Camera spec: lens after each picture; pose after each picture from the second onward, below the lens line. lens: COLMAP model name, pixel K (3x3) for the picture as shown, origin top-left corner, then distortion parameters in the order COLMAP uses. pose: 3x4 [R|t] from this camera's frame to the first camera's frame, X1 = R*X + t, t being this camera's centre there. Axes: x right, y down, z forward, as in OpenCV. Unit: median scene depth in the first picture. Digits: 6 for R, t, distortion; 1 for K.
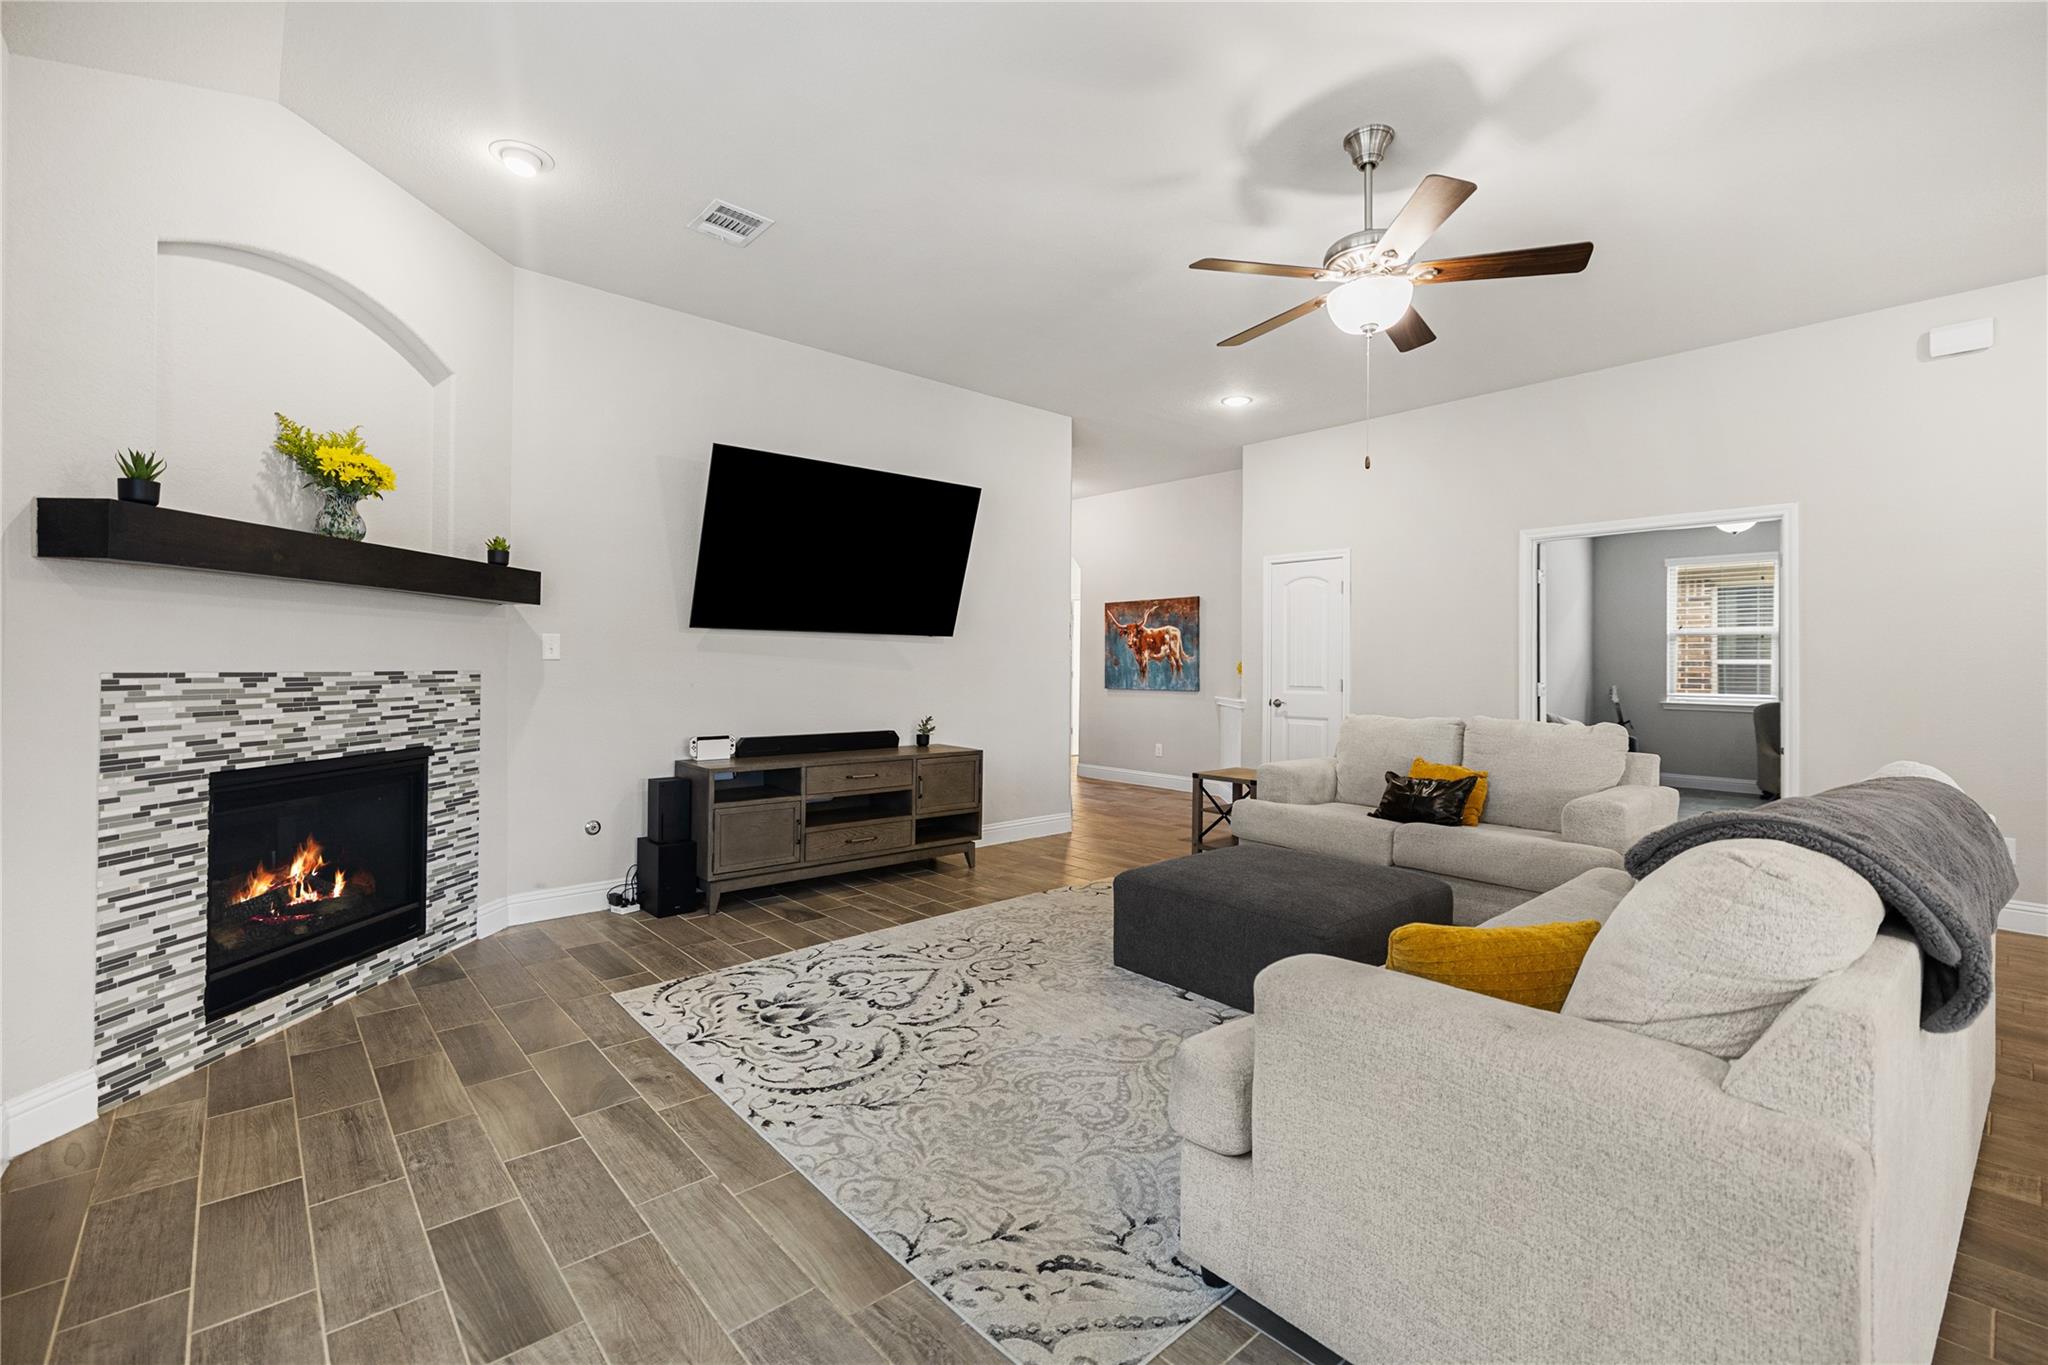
lens RADIAL K [[889.3, 0, 1012.8], [0, 889.3, 661.4], [0, 0, 1]] dist [0.002448, -0.001998]
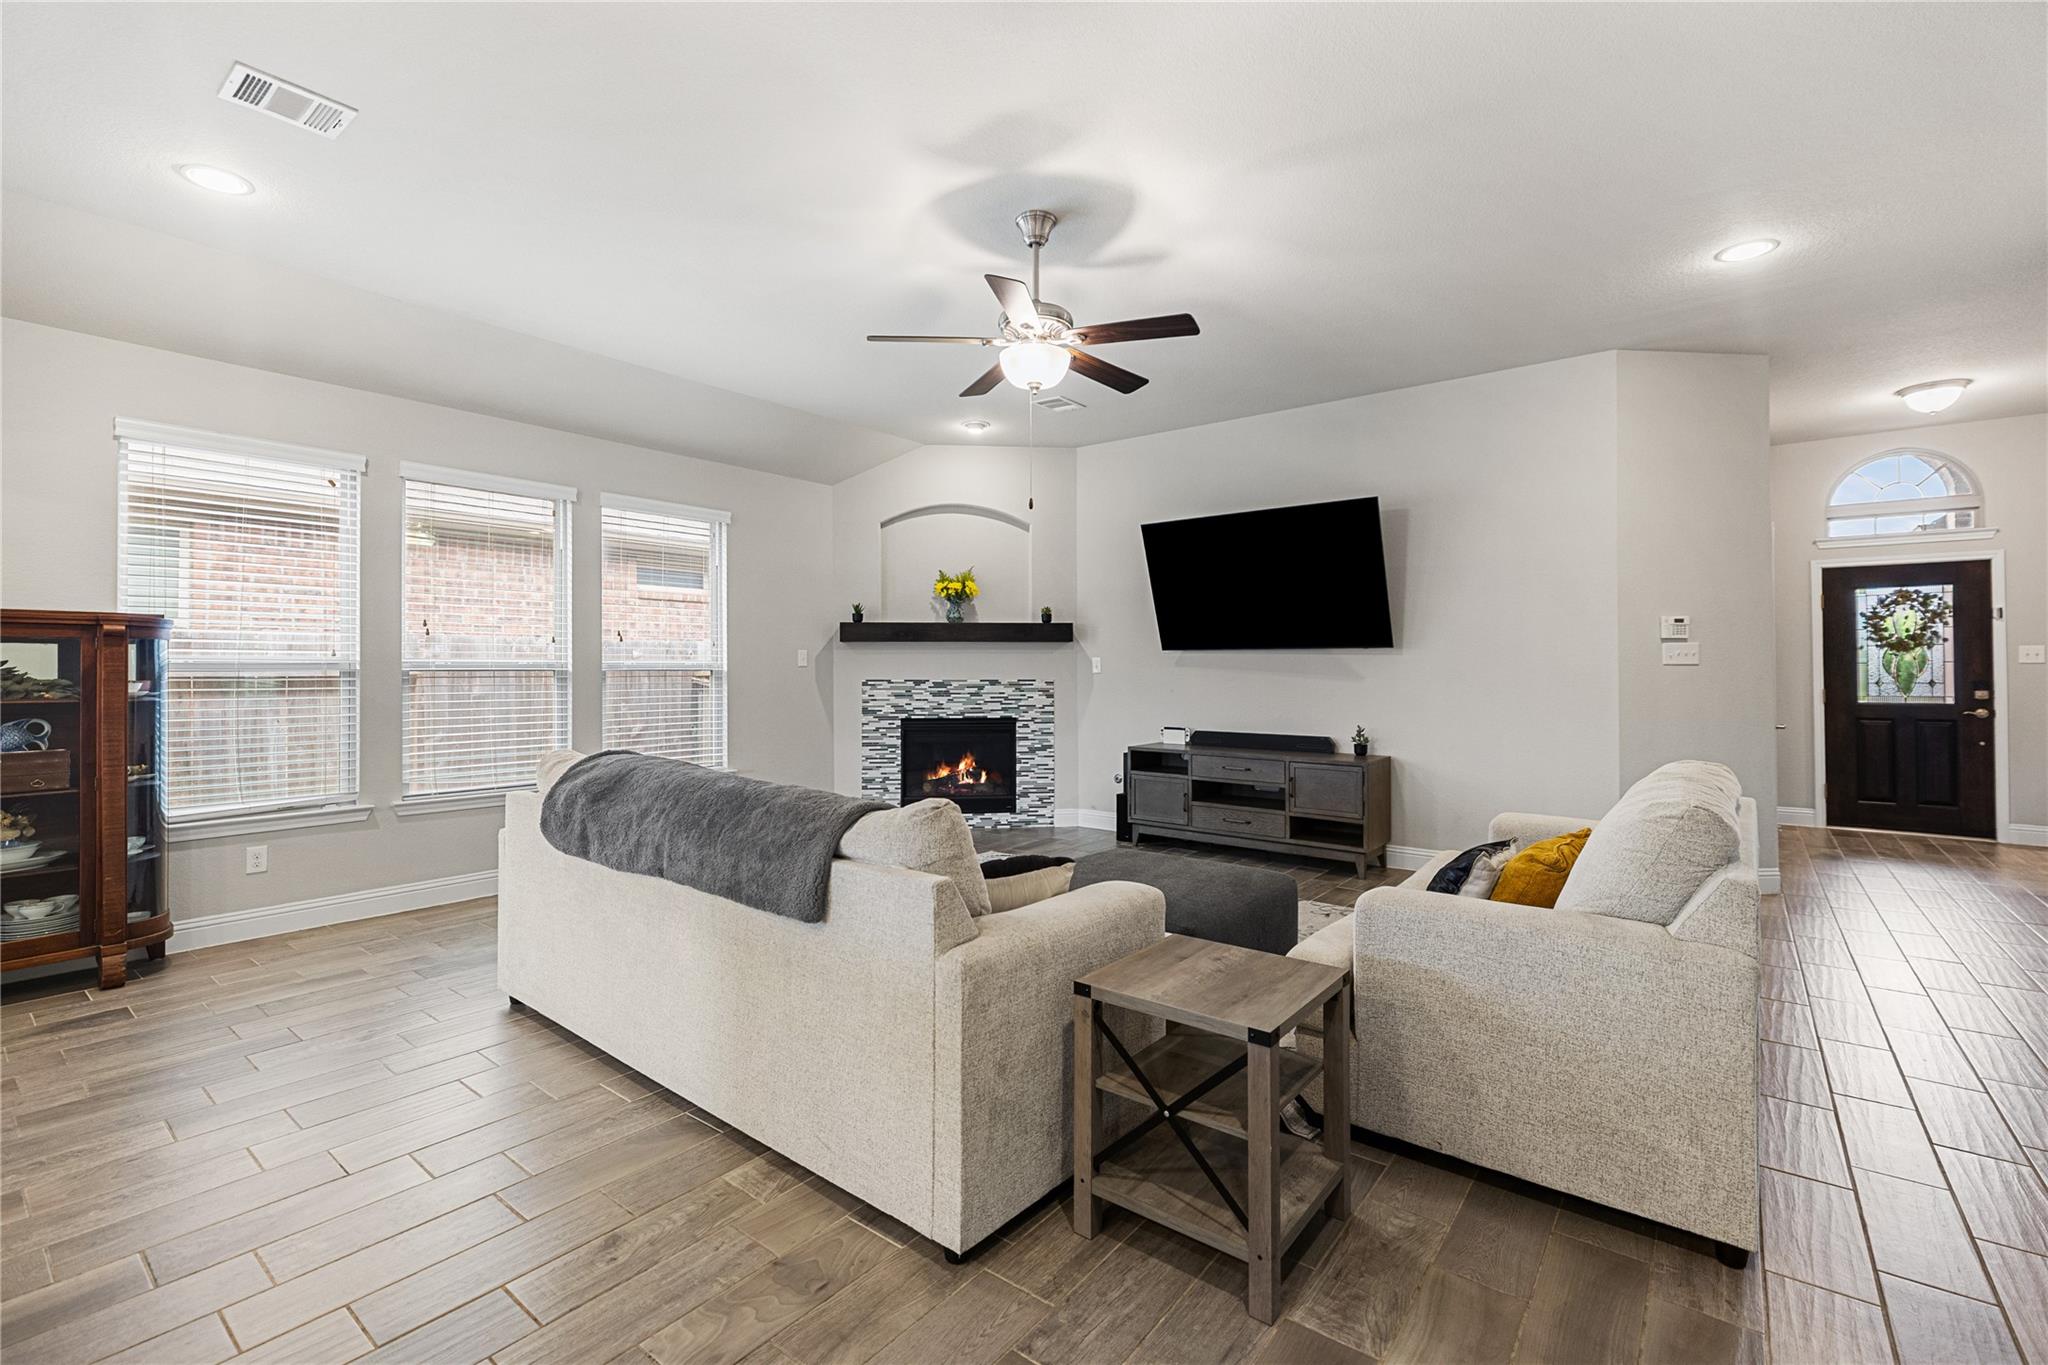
lens RADIAL K [[889.3, 0, 1027.5], [0, 889.3, 656.8], [0, 0, 1]] dist [0.002448, -0.001998]
pose [[0.183398, -0.020852, -0.982818, 1.257434], [0.005077, 0.999782, -0.020265, -0.000002], [0.983026, -0.001274, 0.183464, 0.644786]]
